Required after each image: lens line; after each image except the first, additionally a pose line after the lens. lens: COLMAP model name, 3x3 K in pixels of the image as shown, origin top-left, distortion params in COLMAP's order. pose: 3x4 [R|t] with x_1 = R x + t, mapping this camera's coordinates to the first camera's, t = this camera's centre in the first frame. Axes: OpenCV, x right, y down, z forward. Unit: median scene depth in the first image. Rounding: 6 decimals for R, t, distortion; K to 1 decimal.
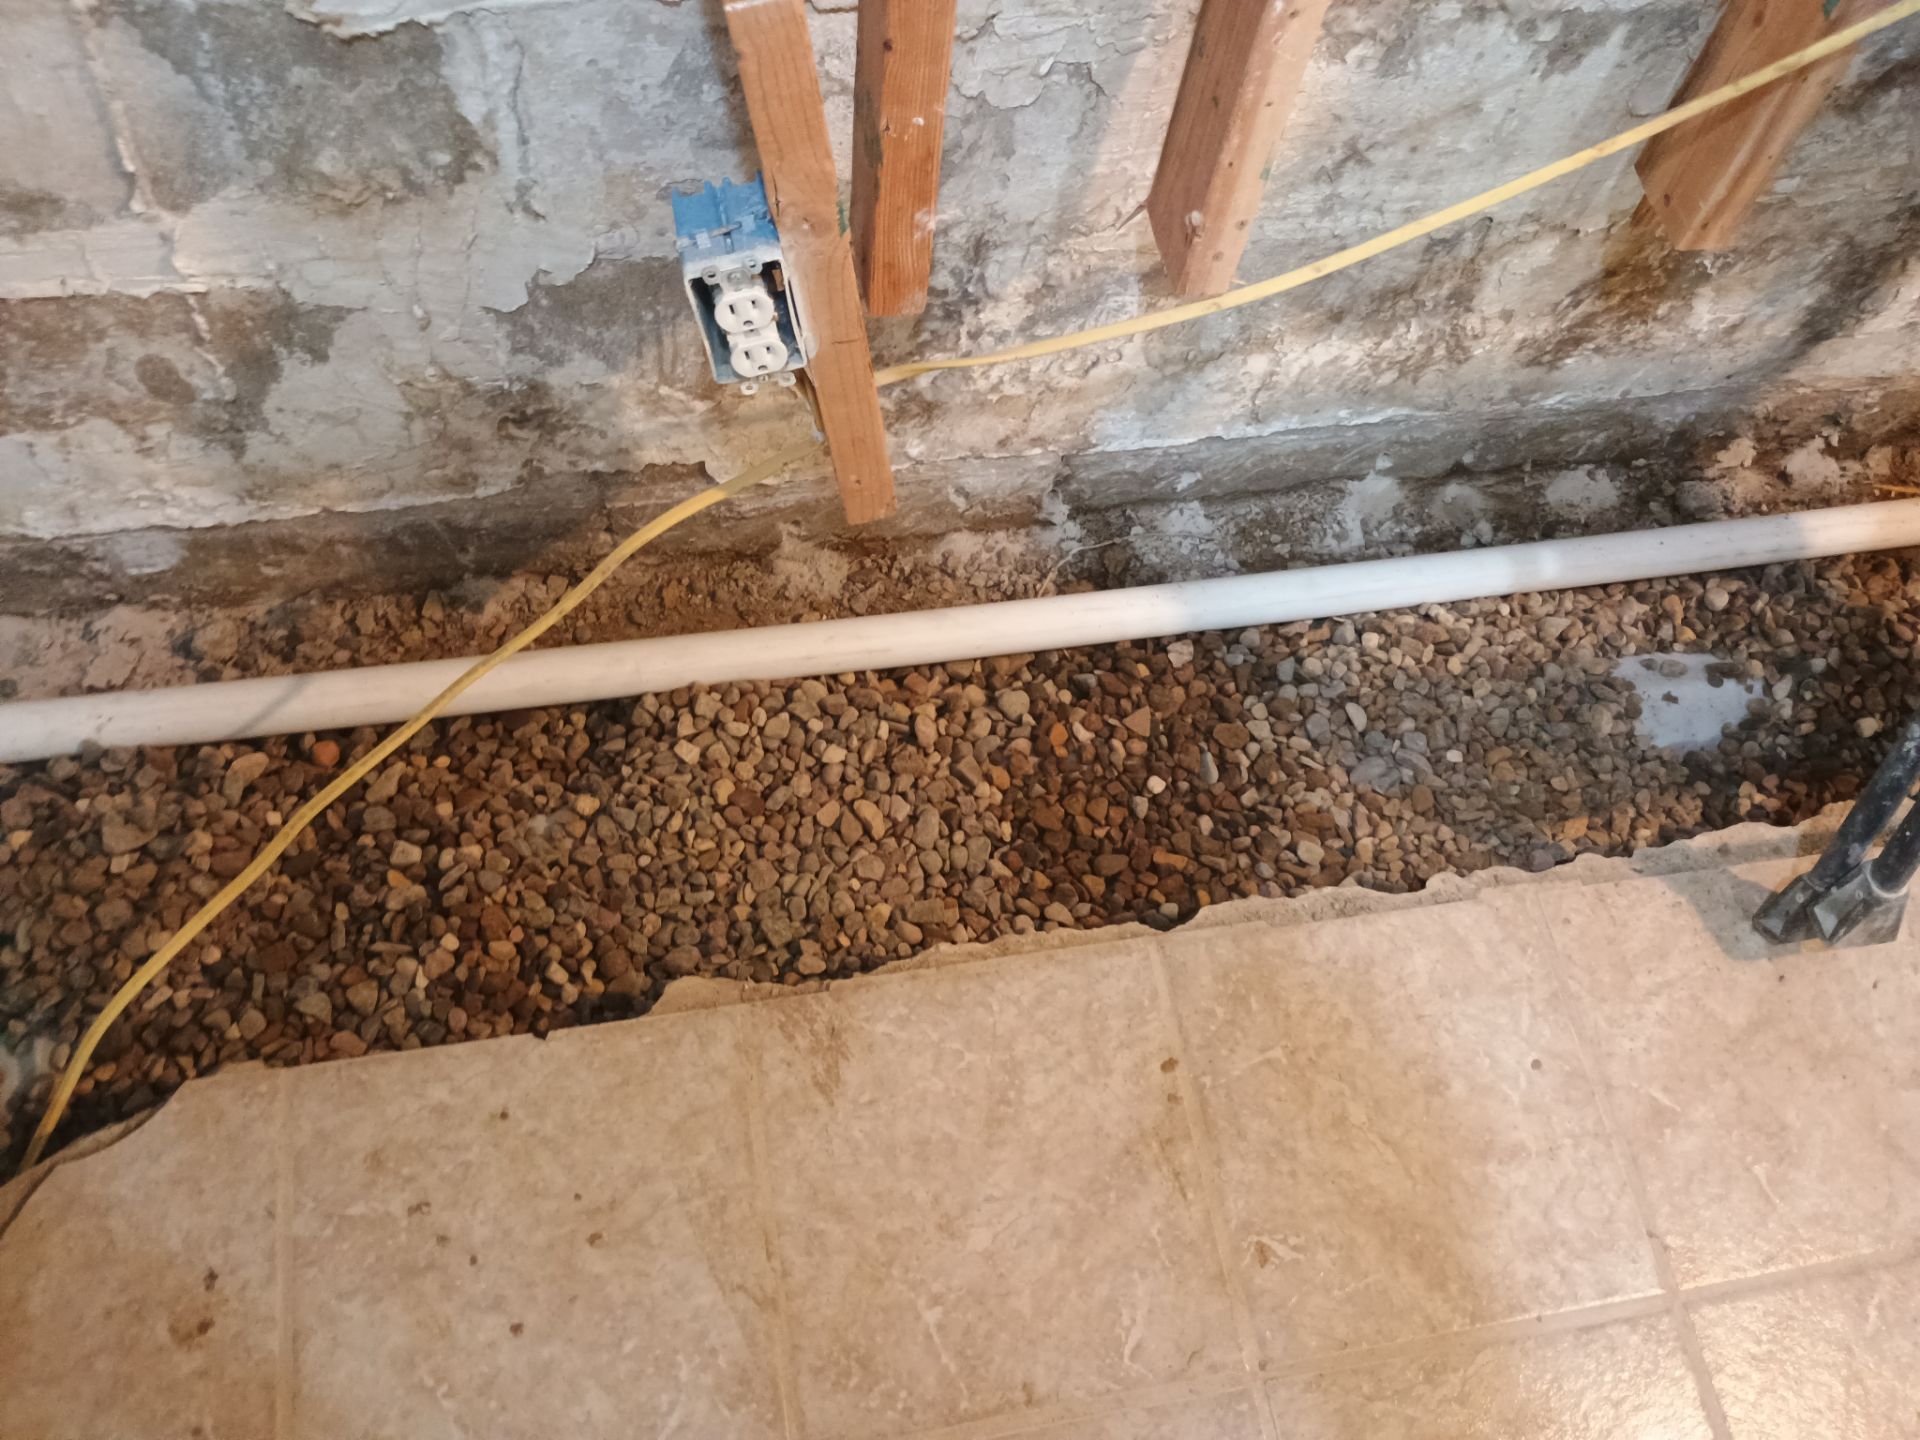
lens RADIAL K [[1634.1, 0, 957.0], [0, 1634.1, 713.7], [0, 0, 1]] dist [0.051649, -0.053448]
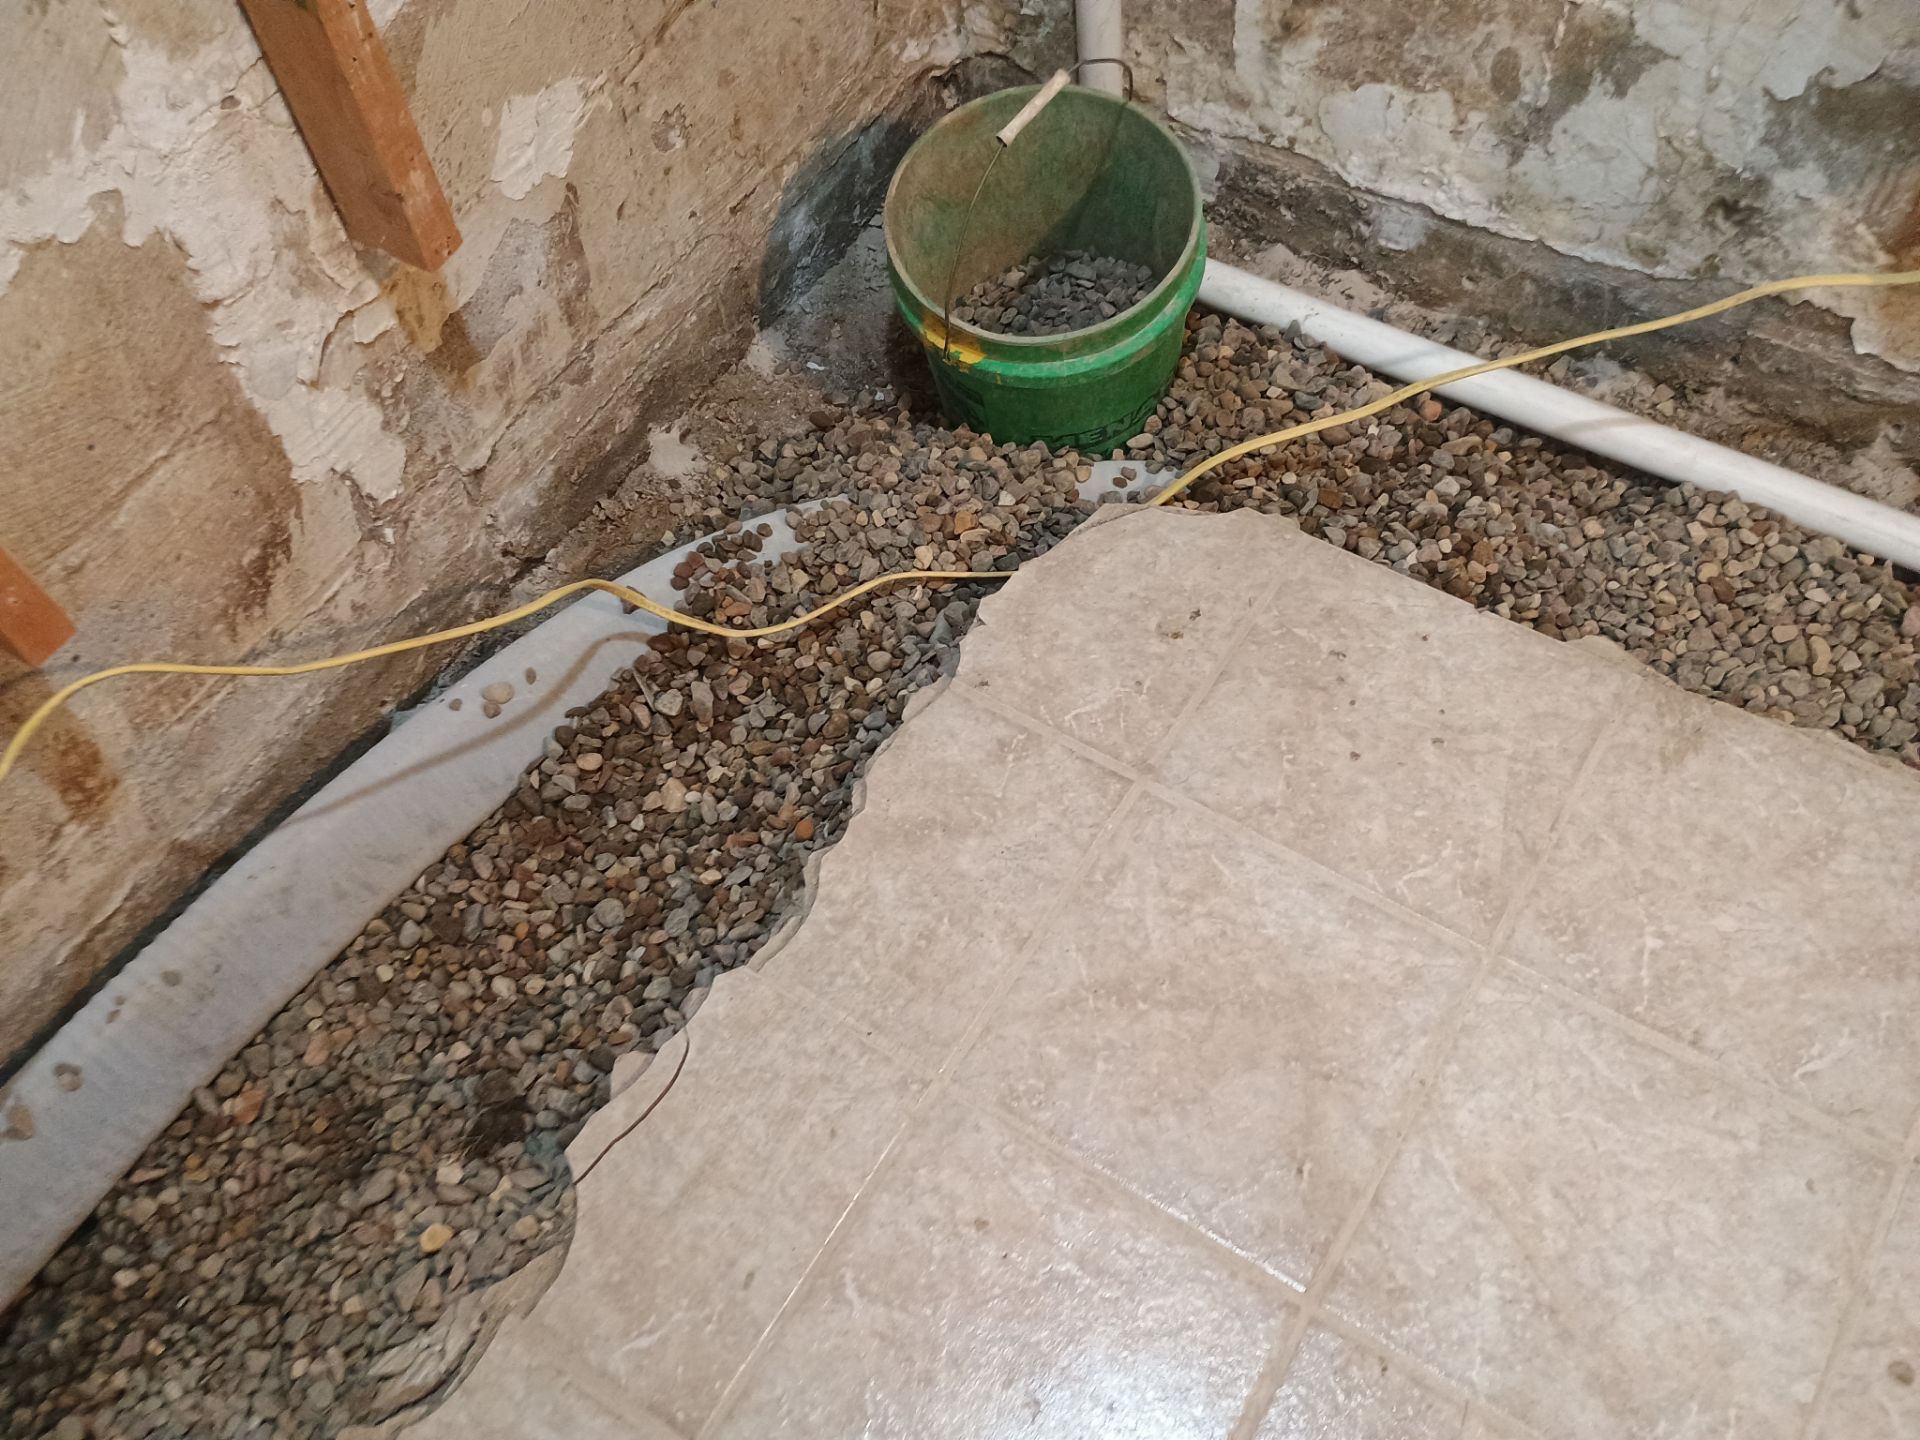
lens RADIAL K [[1634.1, 0, 970.9], [0, 1634.1, 730.9], [0, 0, 1]] dist [0.051649, -0.053448]
pose [[0.711798, 0.479295, -0.513439, 0.143157], [-0.530274, 0.846062, 0.054662, 0.370020], [0.460601, 0.233356, 0.856383, -0.210736]]
